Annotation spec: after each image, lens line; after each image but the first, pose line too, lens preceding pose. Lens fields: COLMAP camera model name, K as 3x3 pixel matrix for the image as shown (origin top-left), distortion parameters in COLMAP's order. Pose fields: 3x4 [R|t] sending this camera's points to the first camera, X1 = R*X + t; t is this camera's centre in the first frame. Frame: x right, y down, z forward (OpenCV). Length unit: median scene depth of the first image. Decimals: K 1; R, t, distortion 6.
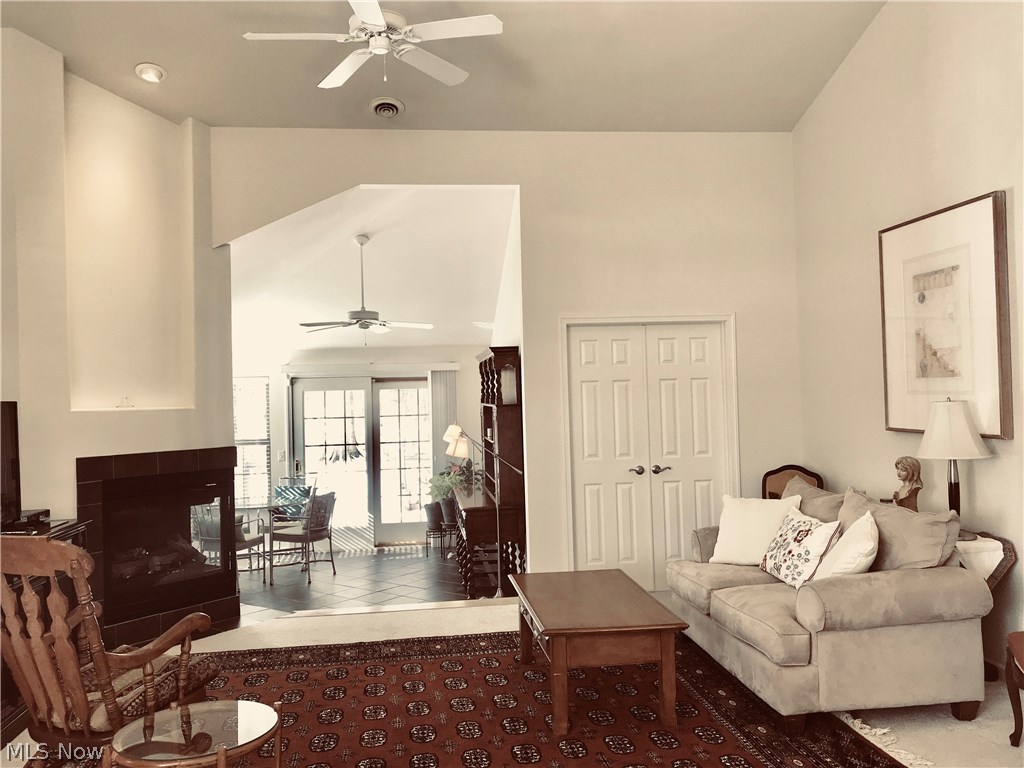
lens RADIAL K [[846.4, 0, 519.3], [0, 846.4, 373.3], [0, 0, 1]] dist [0.044715, -0.048119]
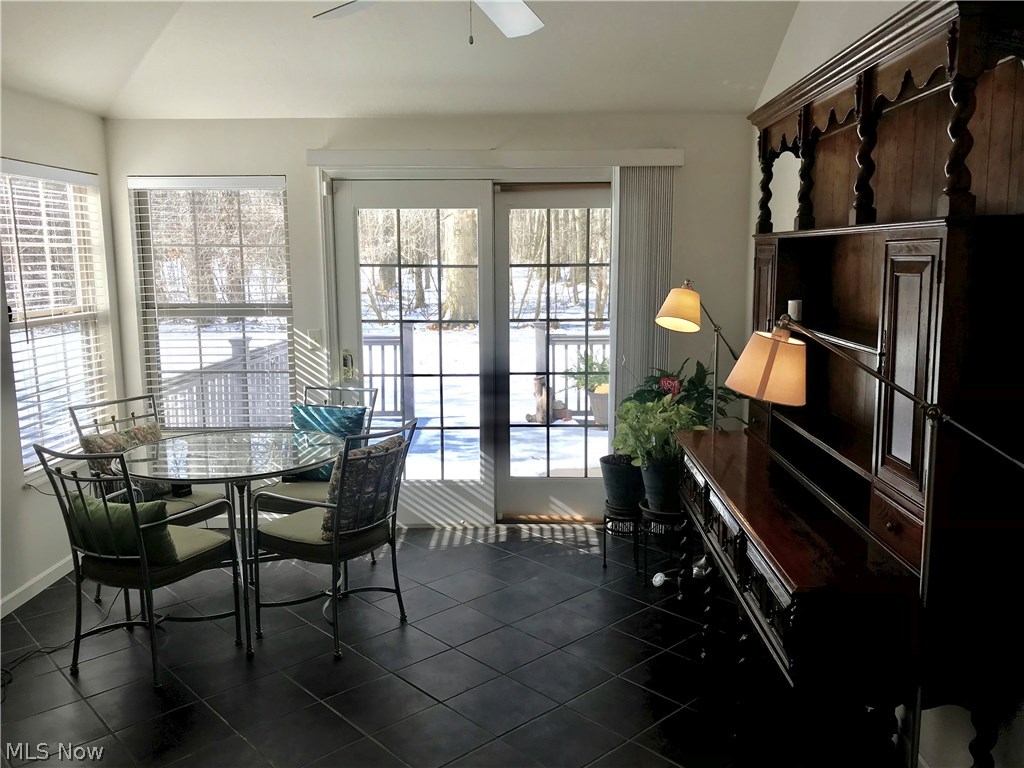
lens RADIAL K [[846.4, 0, 505.0], [0, 846.4, 383.2], [0, 0, 1]] dist [0.044715, -0.048119]
pose [[0.985737, 0.045179, -0.162118, -0.108313], [-0.015882, 0.983967, 0.177640, 0.039929], [0.167545, -0.172532, 0.970650, 0.656891]]
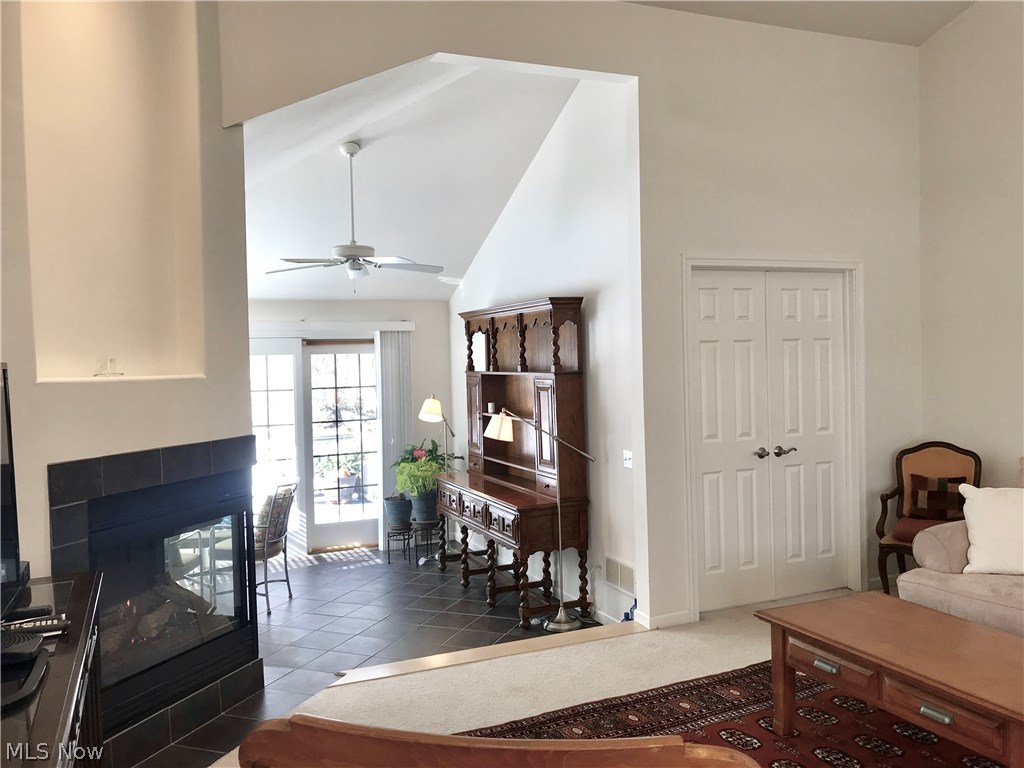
lens RADIAL K [[846.4, 0, 522.5], [0, 846.4, 378.4], [0, 0, 1]] dist [0.044715, -0.048119]
pose [[0.959558, -0.003922, 0.281484, -0.252258], [-0.007356, 0.999212, 0.039001, 0.011800], [-0.281415, -0.039495, 0.958773, 0.246199]]
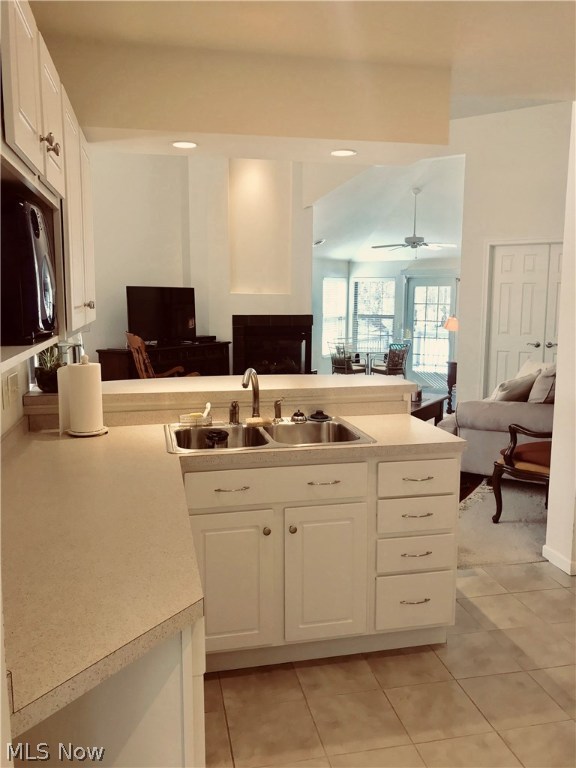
lens RADIAL K [[634.8, 0, 294.4], [0, 634.8, 389.2], [0, 0, 1]] dist [0.044715, -0.048119]
pose [[0.769712, 0.122521, -0.626524, 0.440158], [-0.006824, 0.982933, 0.183836, -0.010210], [0.638355, -0.137225, 0.757412, -0.111736]]
